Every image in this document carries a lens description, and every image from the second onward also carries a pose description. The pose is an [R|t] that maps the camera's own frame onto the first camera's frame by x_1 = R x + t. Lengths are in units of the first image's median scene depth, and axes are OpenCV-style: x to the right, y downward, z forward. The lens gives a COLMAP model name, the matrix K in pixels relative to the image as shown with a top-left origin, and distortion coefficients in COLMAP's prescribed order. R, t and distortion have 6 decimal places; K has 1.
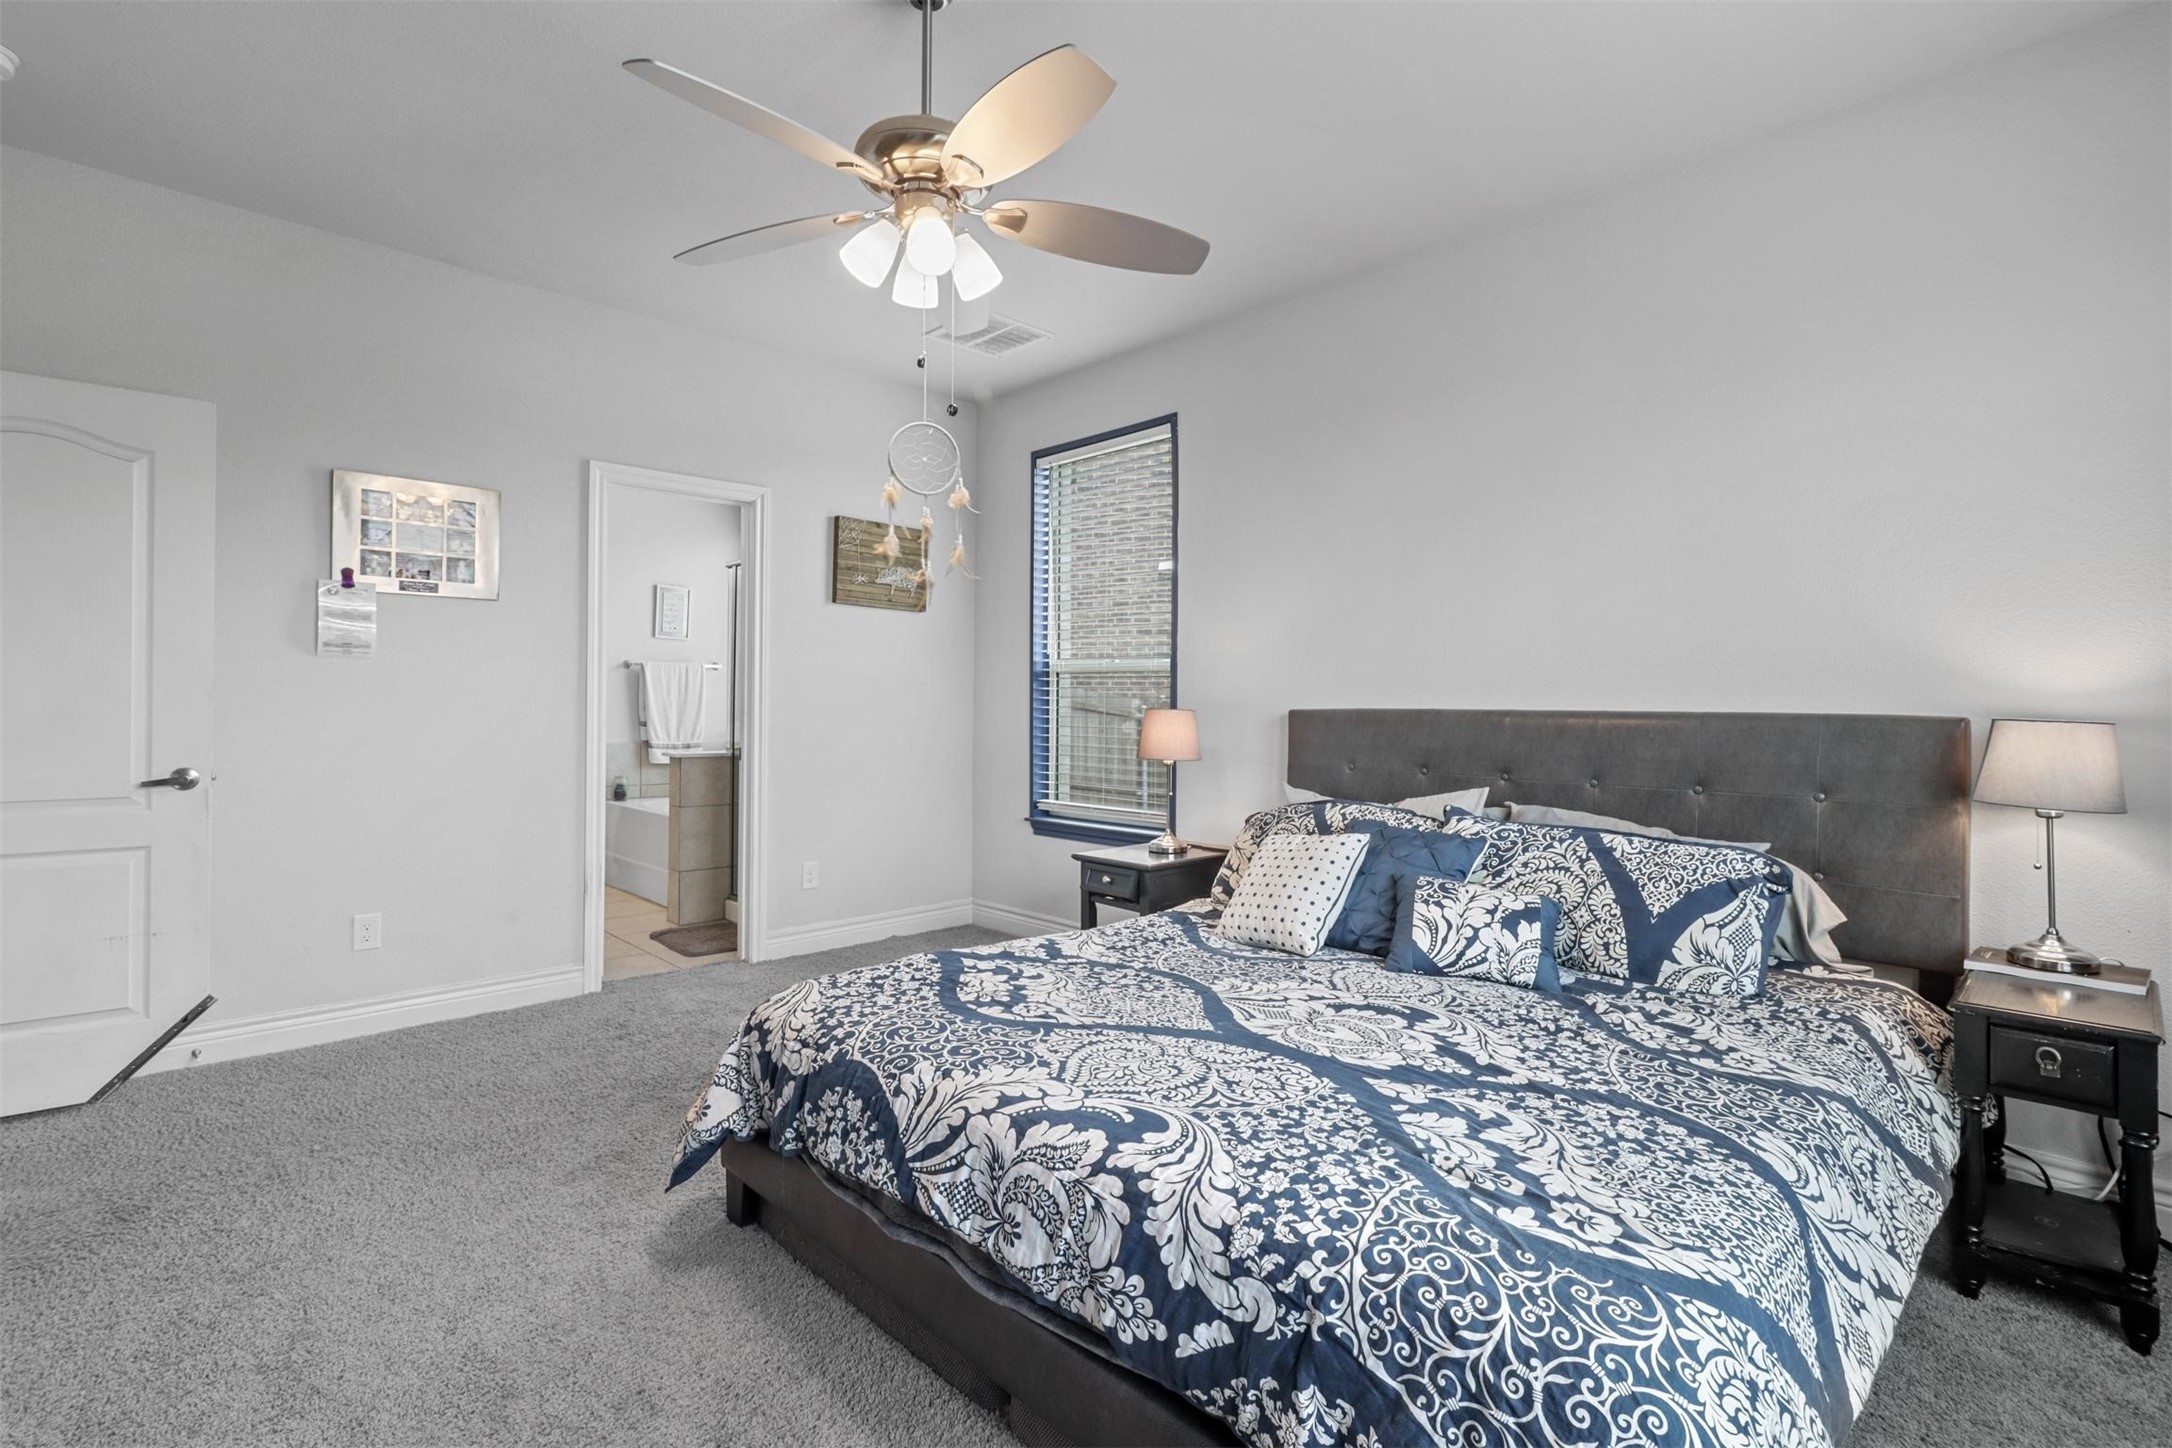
lens RADIAL K [[1002.2, 0, 1071.2], [0, 1002.2, 711.2], [0, 0, 1]] dist [-0.000148, -0.000563]
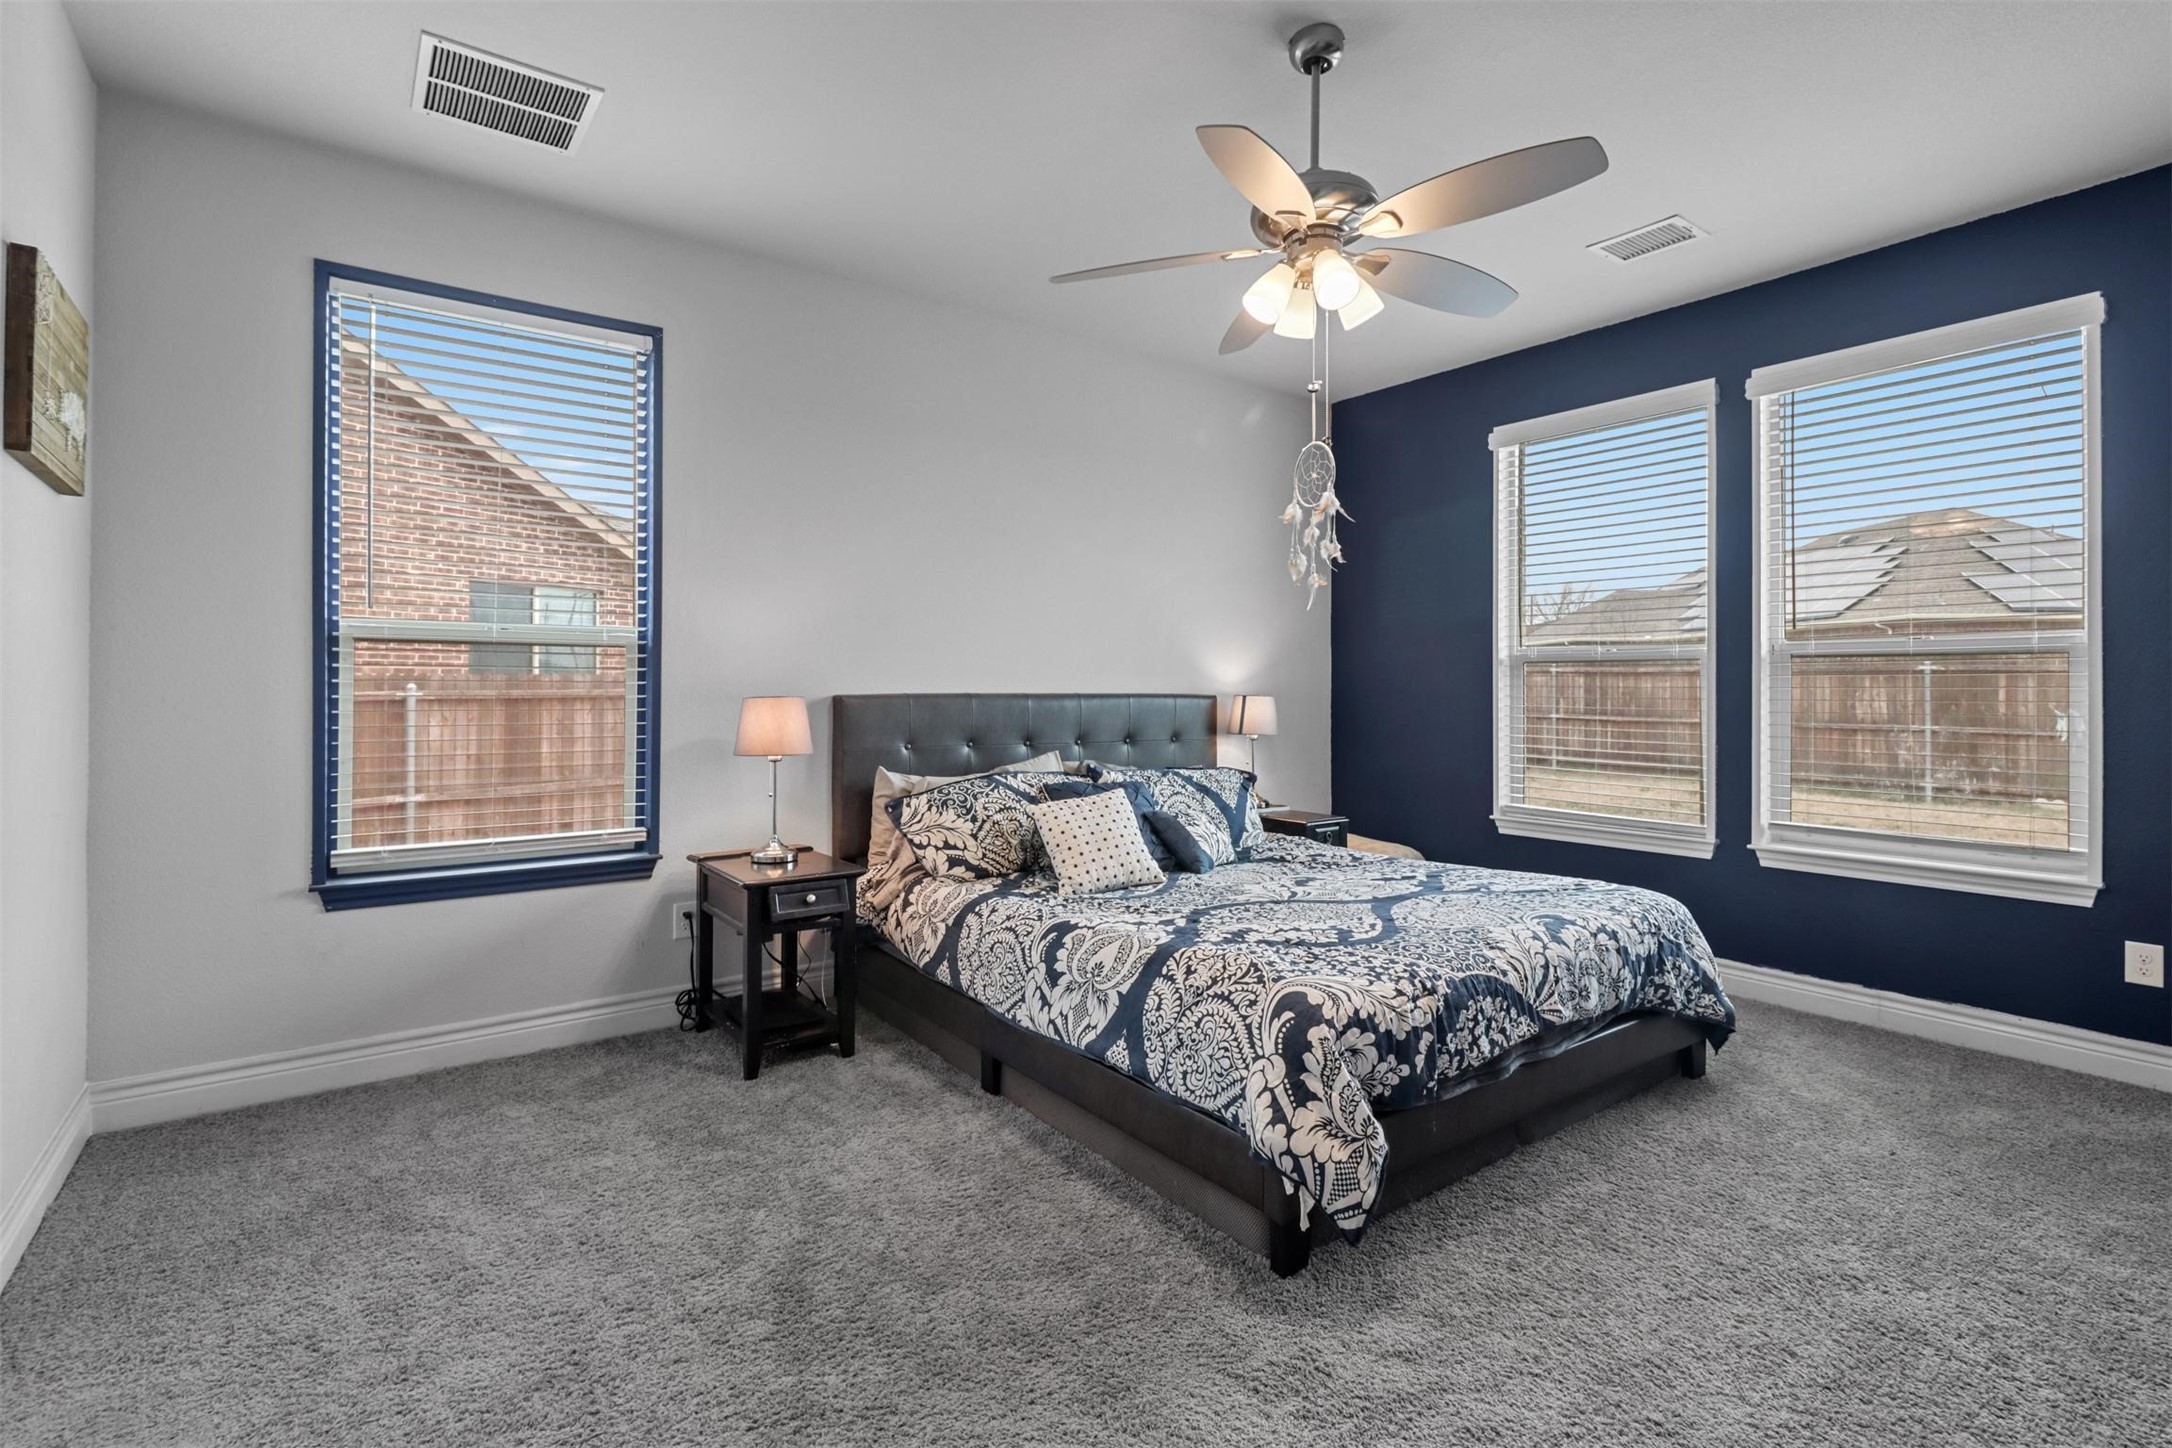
lens RADIAL K [[1002.2, 0, 1073.2], [0, 1002.2, 708.2], [0, 0, 1]] dist [-0.000148, -0.000563]
pose [[0.136537, -0.026772, 0.990273, -1.429578], [0.003807, 0.999642, 0.026500, -0.027405], [-0.990628, 0.000152, 0.136590, 1.227016]]
